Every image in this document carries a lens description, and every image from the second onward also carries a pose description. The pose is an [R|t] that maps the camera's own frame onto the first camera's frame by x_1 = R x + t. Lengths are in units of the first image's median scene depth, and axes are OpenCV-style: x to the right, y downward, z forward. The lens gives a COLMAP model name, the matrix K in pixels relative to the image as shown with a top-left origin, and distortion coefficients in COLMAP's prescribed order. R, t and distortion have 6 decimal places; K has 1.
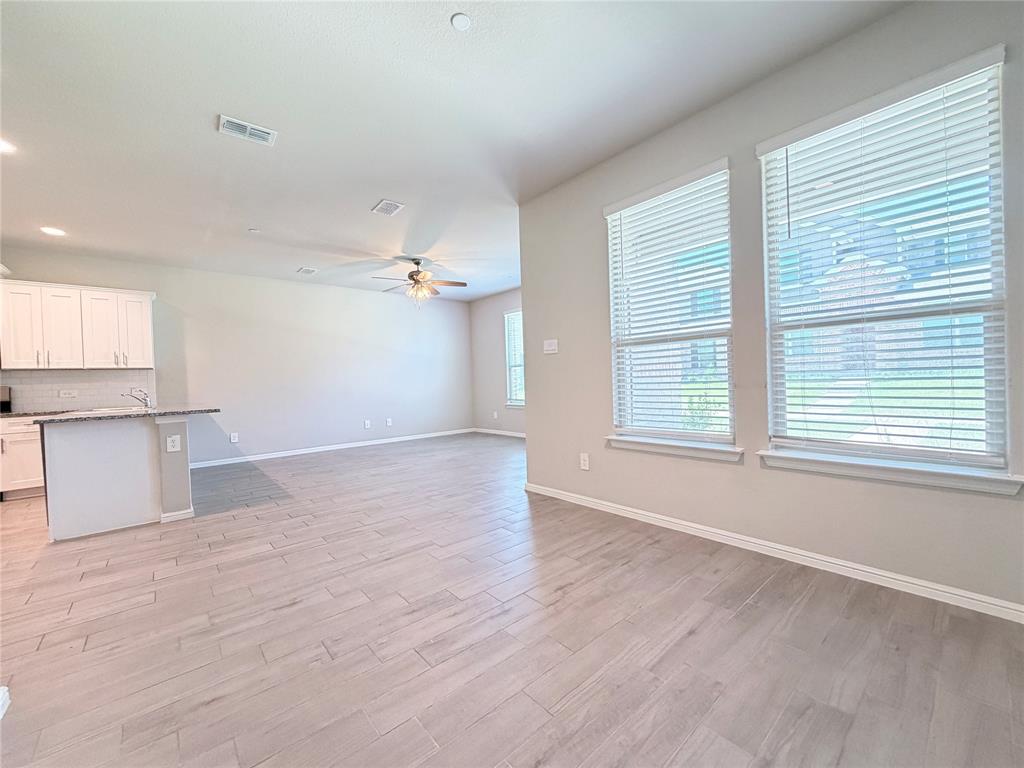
lens RADIAL K [[408.3, 0, 512.0], [0, 408.3, 384.0], [0, 0, 1]] dist [-0.000040, -0.000411]
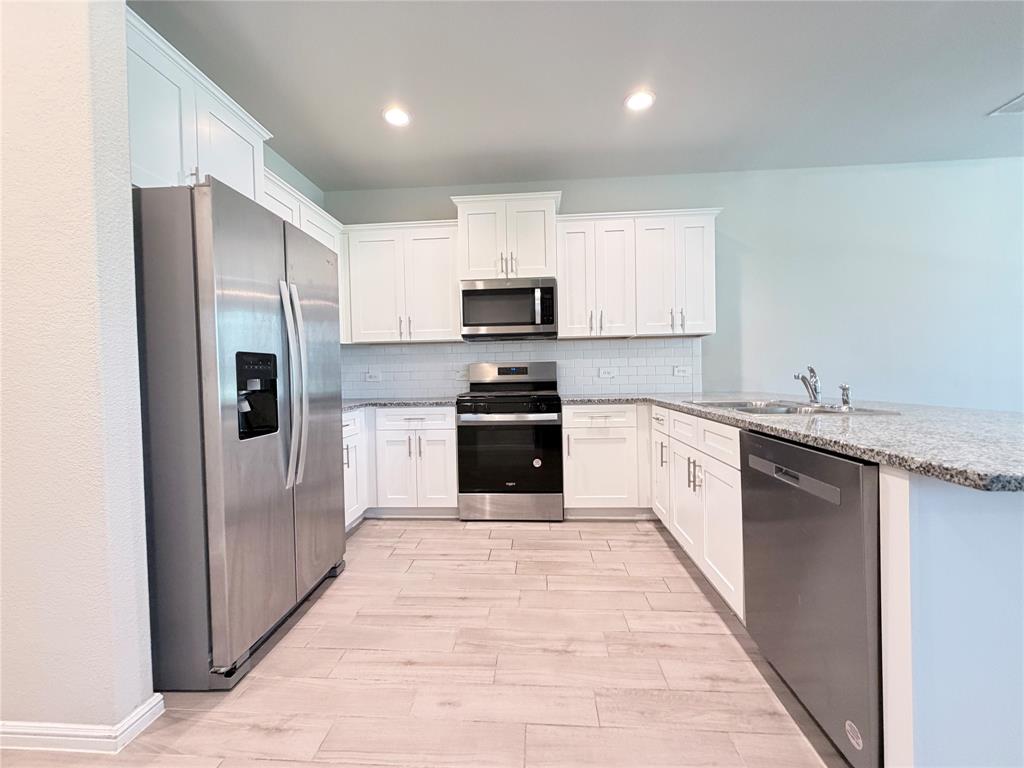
lens RADIAL K [[408.3, 0, 512.0], [0, 408.3, 384.0], [0, 0, 1]] dist [-0.000040, -0.000411]
pose [[0.709790, 0.033469, -0.703618, -0.714072], [-0.010201, 0.999254, 0.037241, 0.018614], [0.704340, -0.019255, 0.709602, 0.375094]]
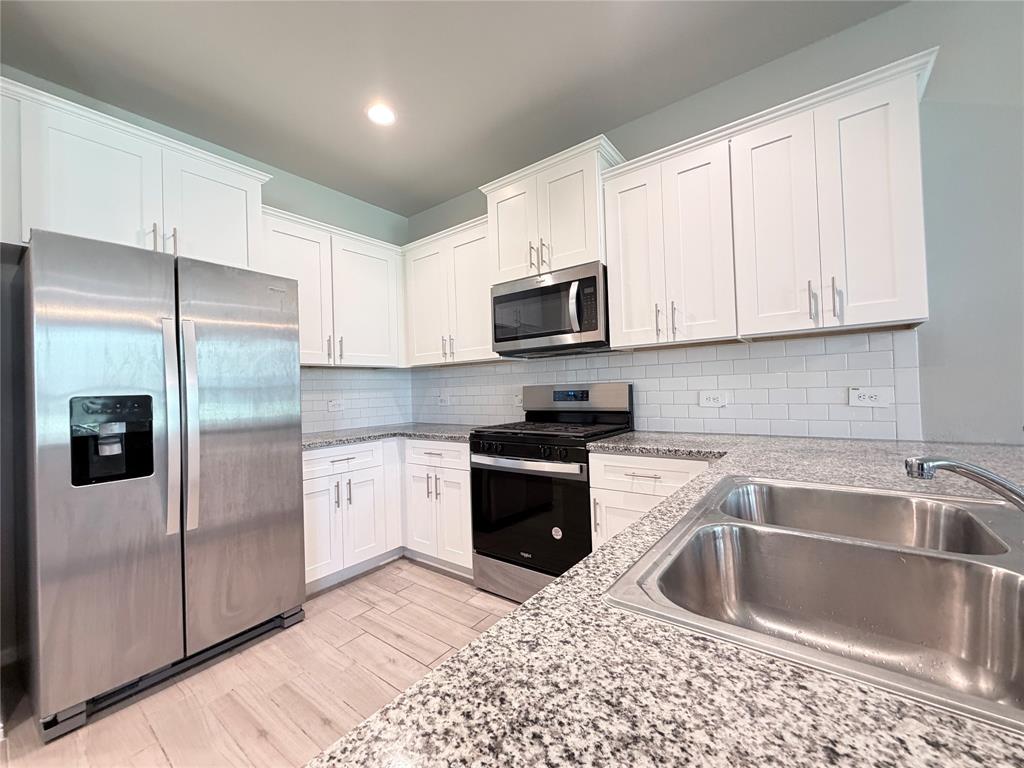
lens RADIAL K [[408.3, 0, 512.0], [0, 408.3, 384.0], [0, 0, 1]] dist [-0.000040, -0.000411]
pose [[0.204283, 0.011281, -0.978847, -0.711111], [0.013256, 0.999810, 0.014289, -0.001975], [0.978822, -0.015895, 0.204095, 0.708178]]
